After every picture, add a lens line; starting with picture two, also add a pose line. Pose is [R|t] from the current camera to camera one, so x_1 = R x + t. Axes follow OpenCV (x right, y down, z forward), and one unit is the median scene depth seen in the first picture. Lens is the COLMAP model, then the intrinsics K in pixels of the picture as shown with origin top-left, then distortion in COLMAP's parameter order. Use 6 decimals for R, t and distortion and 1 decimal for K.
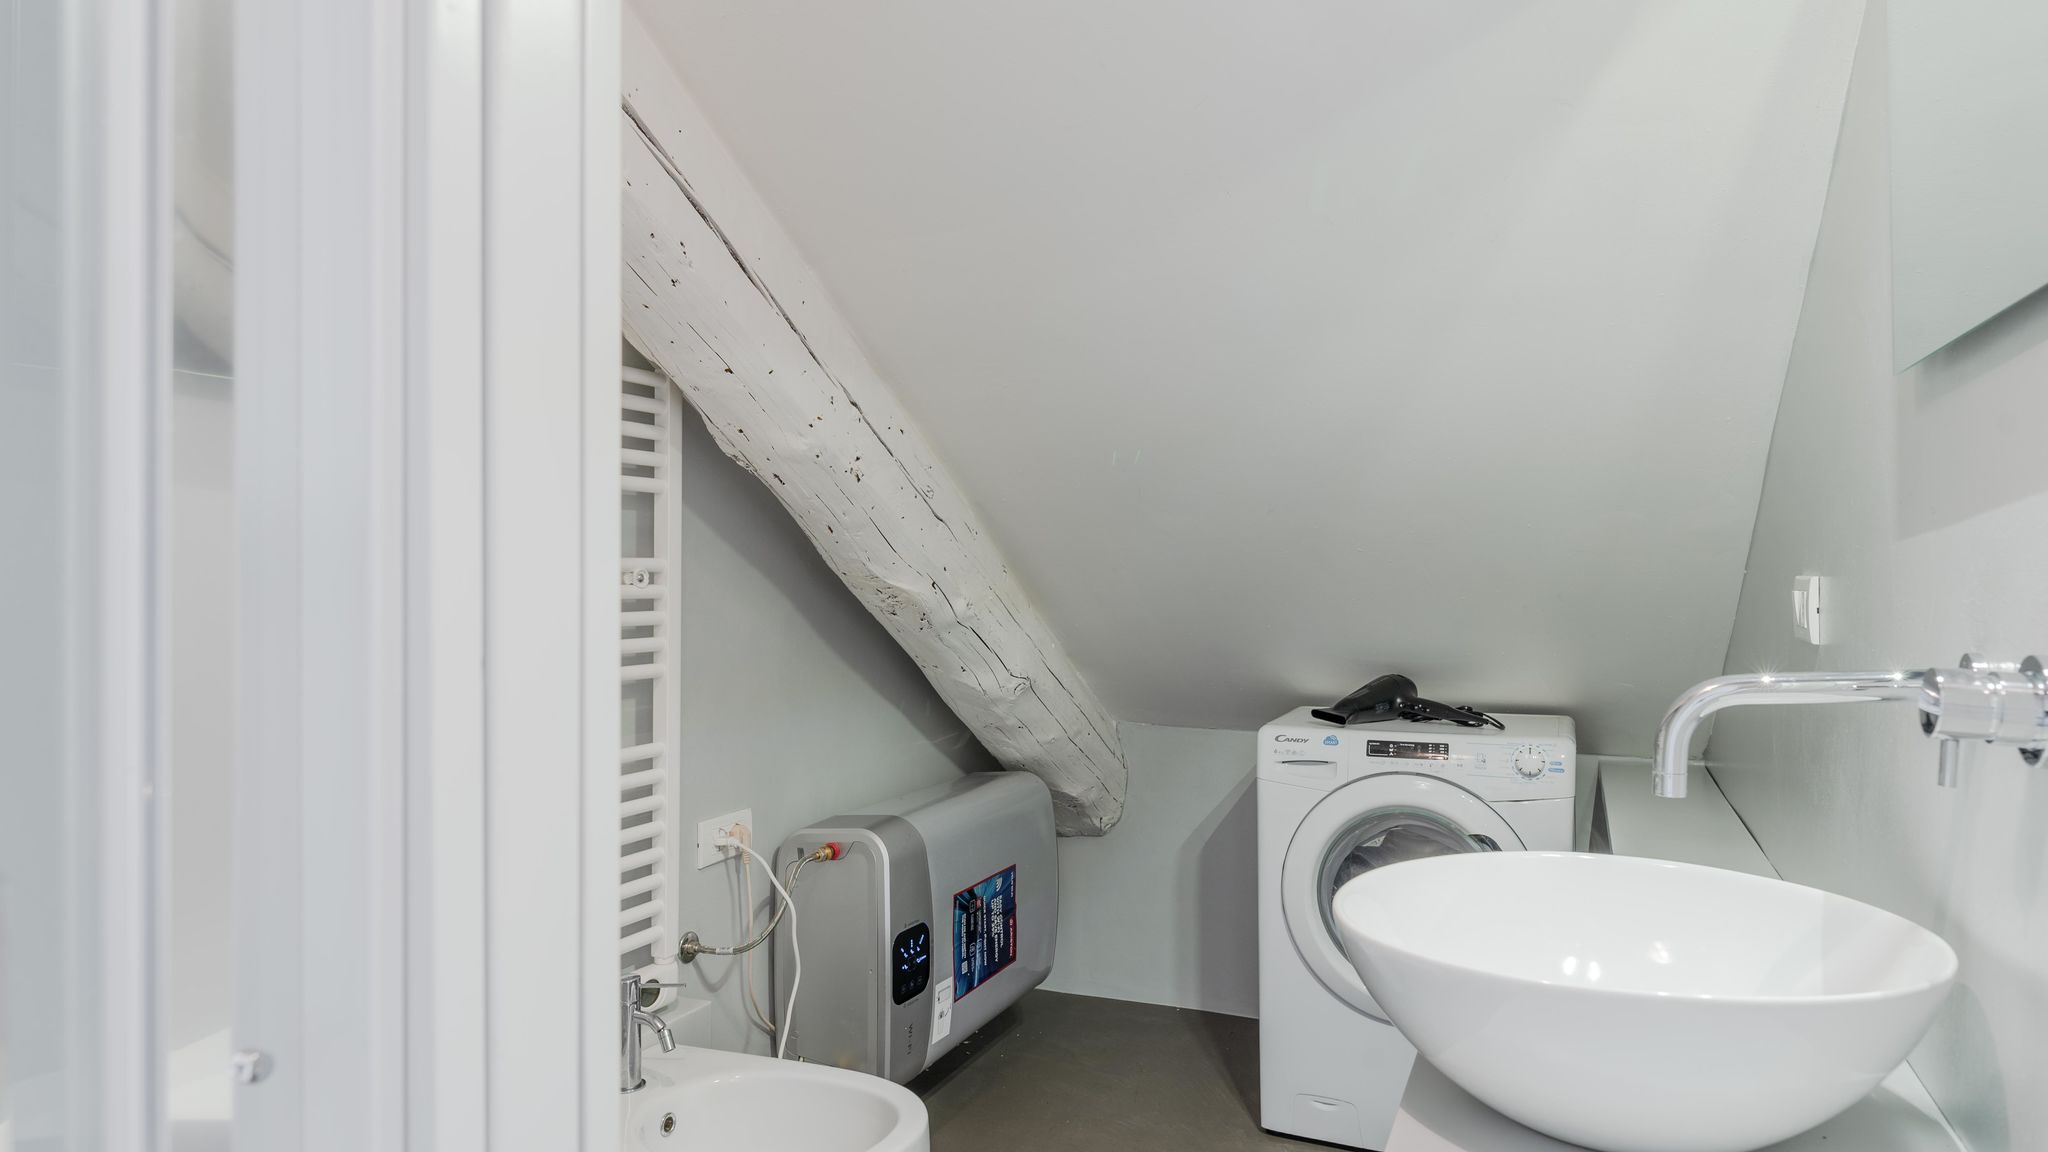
lens RADIAL K [[1207.5, 0, 1041.0], [0, 1207.5, 542.9], [0, 0, 1]] dist [0.005781, 0.001959]
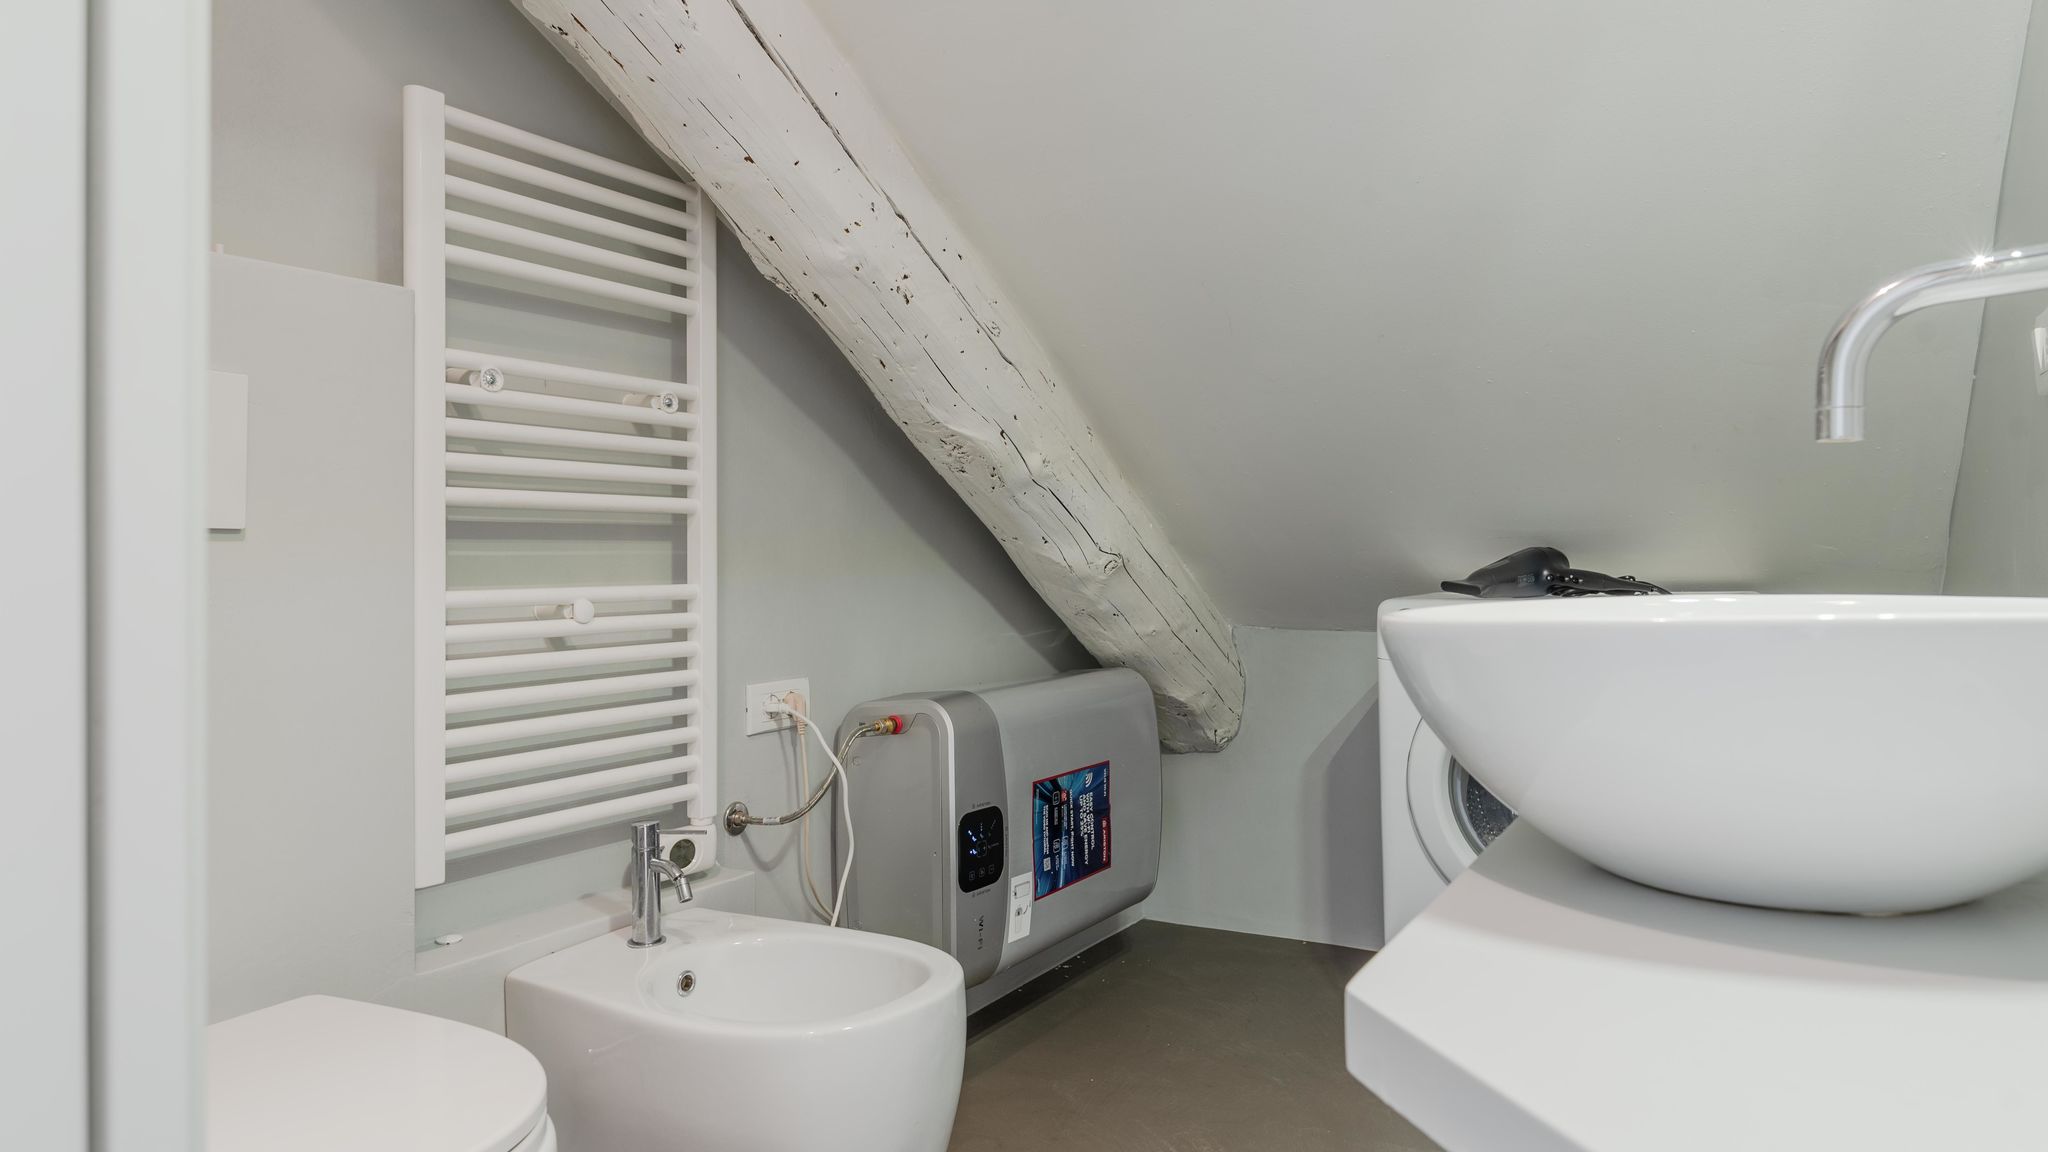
lens RADIAL K [[1255.3, 0, 1022.7], [0, 1255.3, 488.0], [0, 0, 1]] dist [0.005646, -0.002600]
pose [[0.991647, -0.014180, -0.128199, 0.043894], [0.012739, 0.999846, -0.012055, 0.082266], [0.128351, 0.010321, 0.991675, 0.063742]]
